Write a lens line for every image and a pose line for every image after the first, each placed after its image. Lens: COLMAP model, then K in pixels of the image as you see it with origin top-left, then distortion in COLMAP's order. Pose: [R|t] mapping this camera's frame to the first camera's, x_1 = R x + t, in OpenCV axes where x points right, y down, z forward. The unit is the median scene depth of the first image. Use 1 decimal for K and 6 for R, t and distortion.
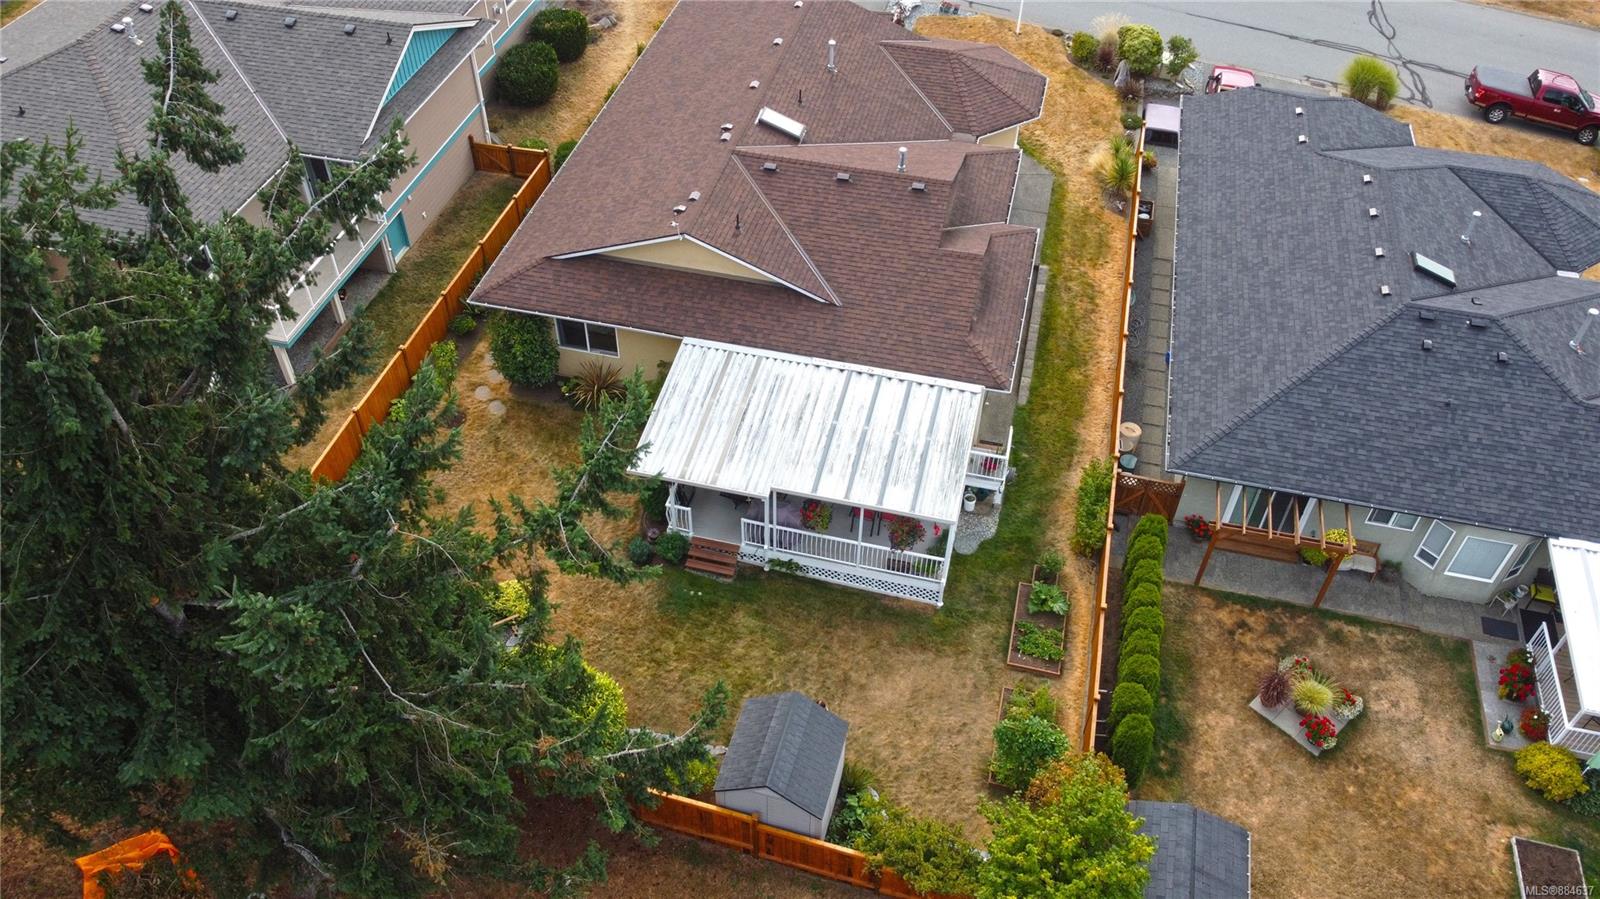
lens RADIAL K [[1218.9, 0, 795.0], [0, 1218.9, 453.5], [0, 0, 1]] dist [-0.000672, -0.008858]
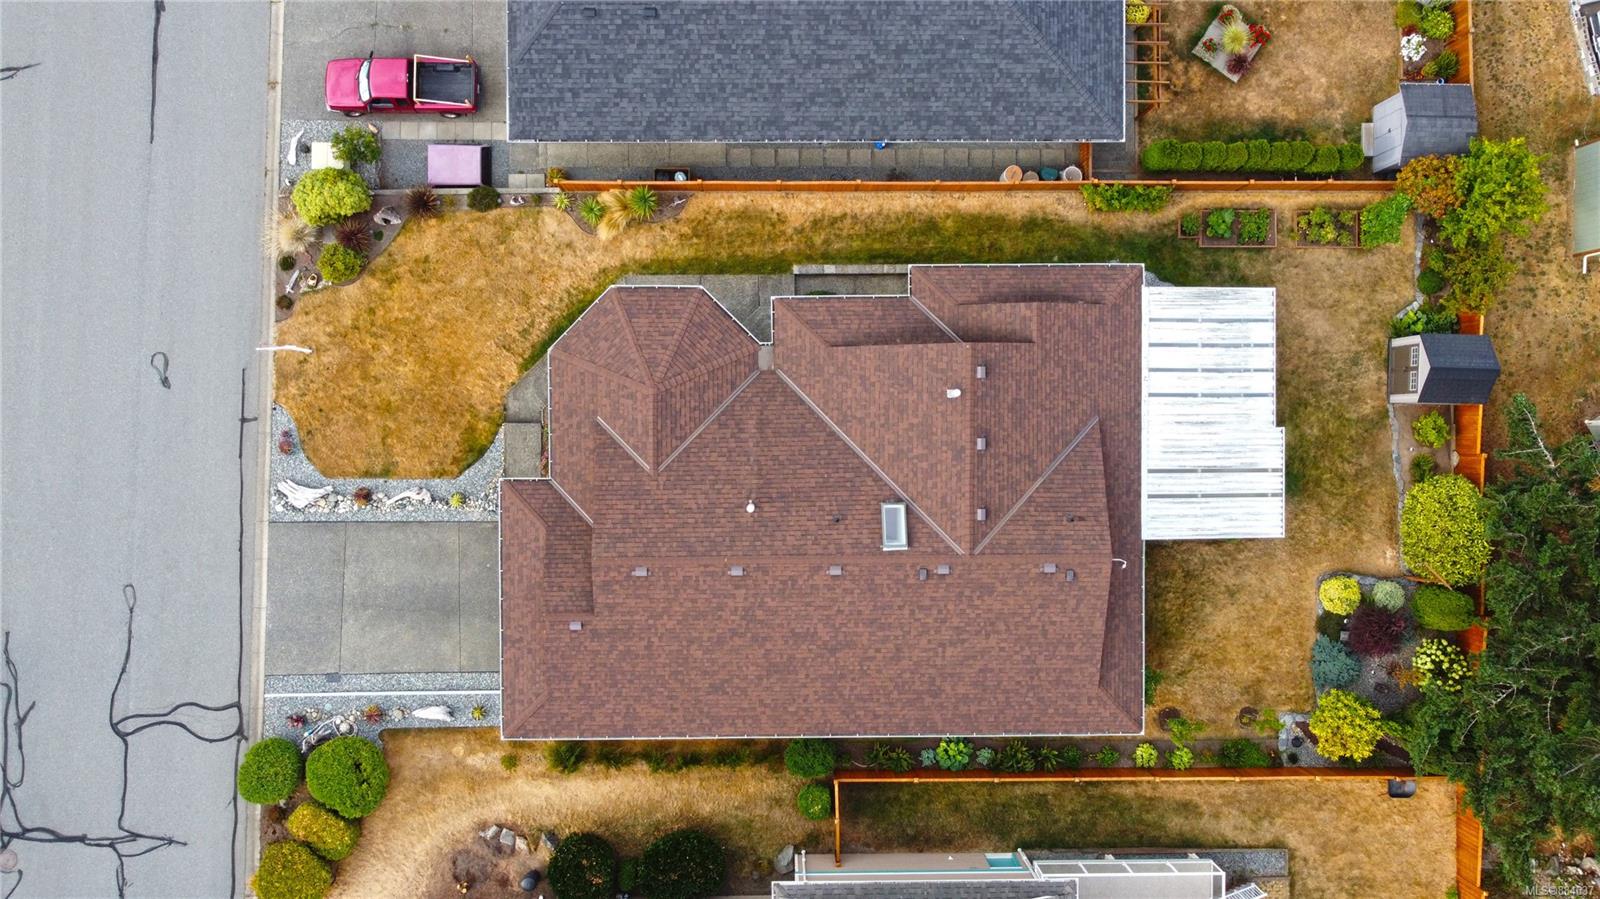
lens RADIAL K [[1222.6, 0, 797.6], [0, 1222.6, 457.2], [0, 0, 1]] dist [-0.003052, -0.004248]
pose [[-0.242738, -0.969488, -0.034217, 0.100979], [0.672445, -0.193578, 0.714385, -1.071728], [-0.699211, 0.150399, 0.698916, 0.358678]]
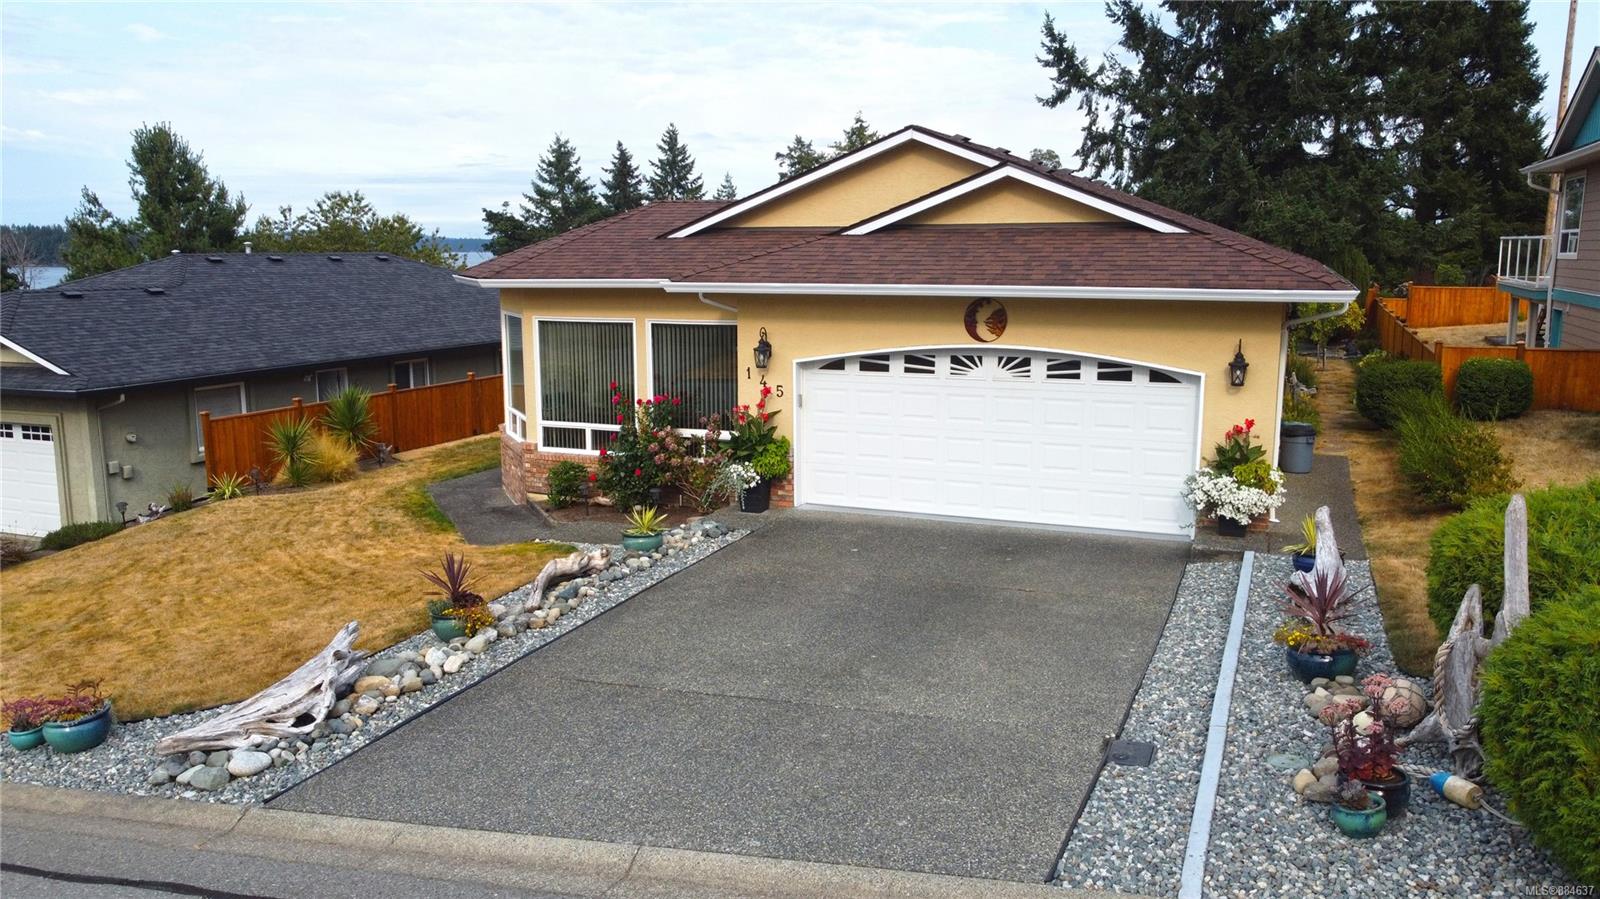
lens RADIAL K [[1218.9, 0, 795.0], [0, 1218.9, 453.5], [0, 0, 1]] dist [-0.000672, -0.008858]
pose [[-0.988975, -0.033585, 0.144223, -0.006038], [0.098369, 0.579004, 0.809369, -0.795857], [-0.110689, 0.814633, -0.569317, 1.617155]]
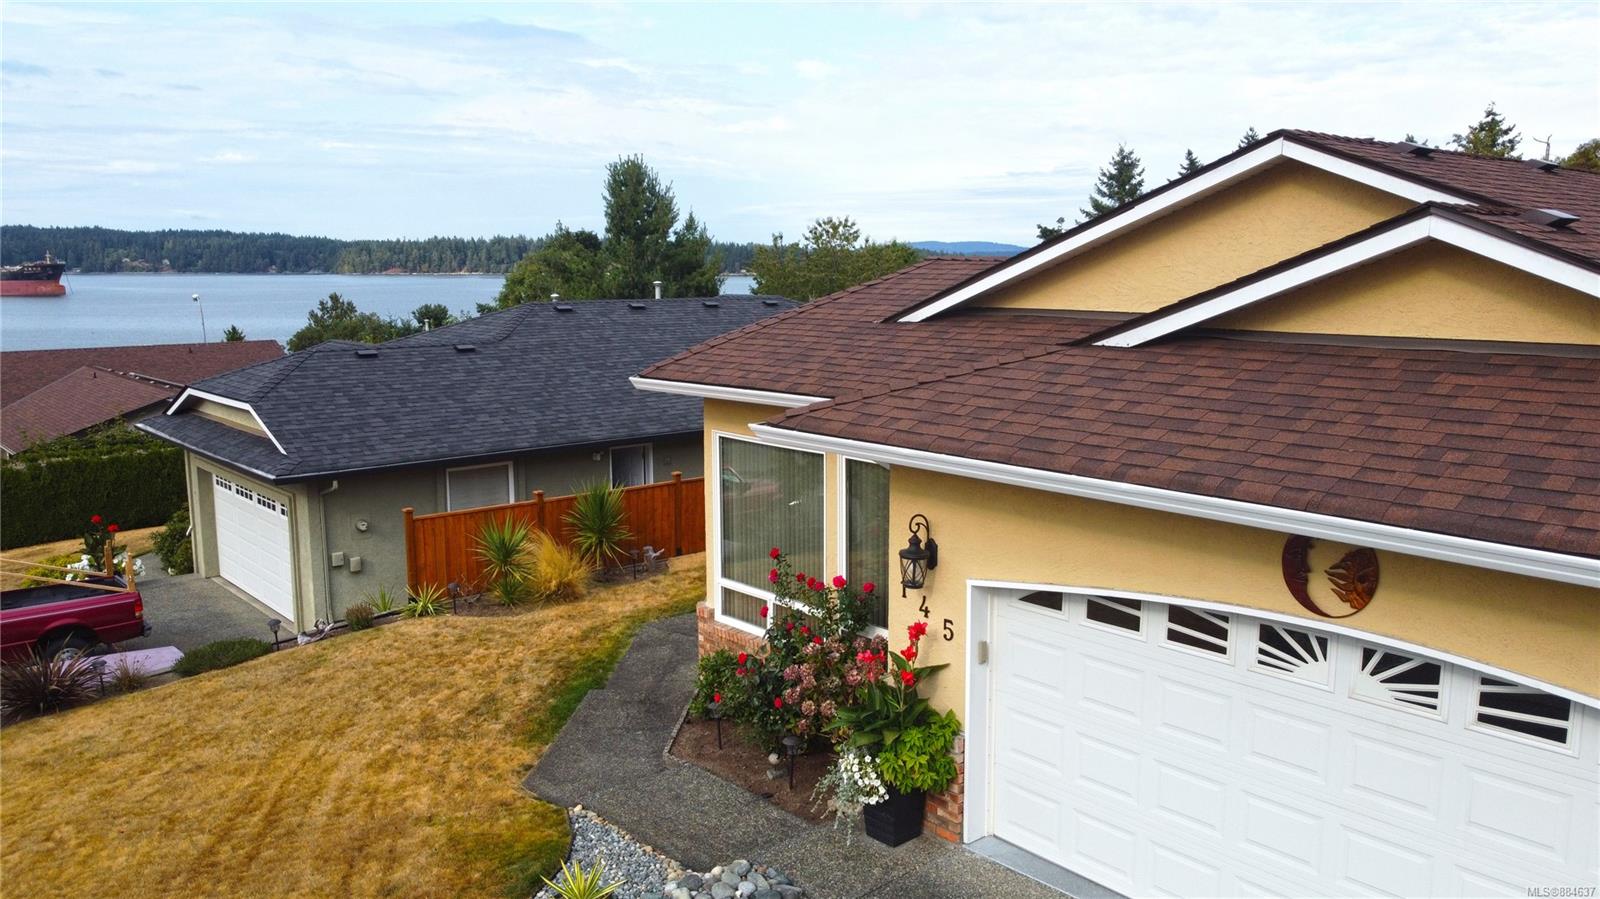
lens RADIAL K [[1218.9, 0, 795.0], [0, 1218.9, 453.5], [0, 0, 1]] dist [-0.000672, -0.008858]
pose [[-0.814709, -0.099804, 0.571217, -0.047515], [0.406100, 0.604967, 0.684907, -0.643680], [-0.413924, 0.789971, -0.452342, 1.433482]]
